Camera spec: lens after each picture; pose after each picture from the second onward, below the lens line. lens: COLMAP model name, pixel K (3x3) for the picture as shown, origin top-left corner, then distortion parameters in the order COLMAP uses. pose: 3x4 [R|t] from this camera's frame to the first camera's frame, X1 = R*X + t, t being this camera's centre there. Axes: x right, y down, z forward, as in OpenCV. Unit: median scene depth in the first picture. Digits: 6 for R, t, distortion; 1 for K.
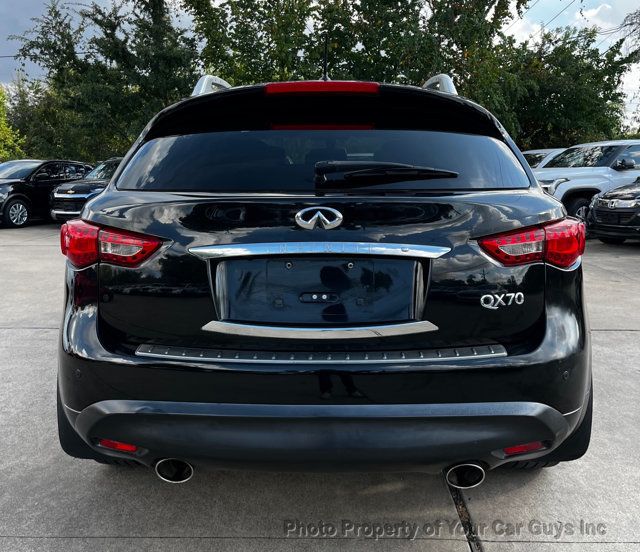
lens RADIAL K [[719.2, 0, 320.8], [0, 719.2, 250.3], [0, 0, 1]] dist [0.046265, -0.030518]
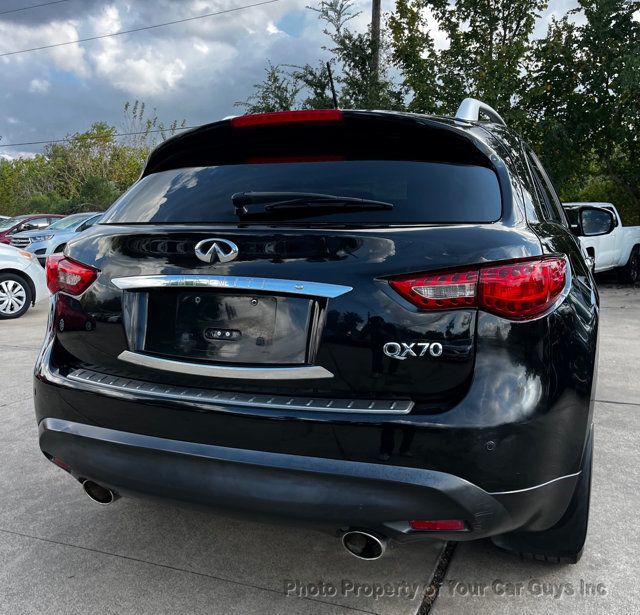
lens RADIAL K [[714.8, 0, 280.2], [0, 714.8, 307.2], [0, 0, 1]] dist [0.041131, -0.011629]
pose [[0.921410, 0.045731, -0.385892, 0.330409], [-0.045694, 0.998912, 0.009273, 0.013083], [0.385896, 0.009089, 0.922497, 0.110096]]
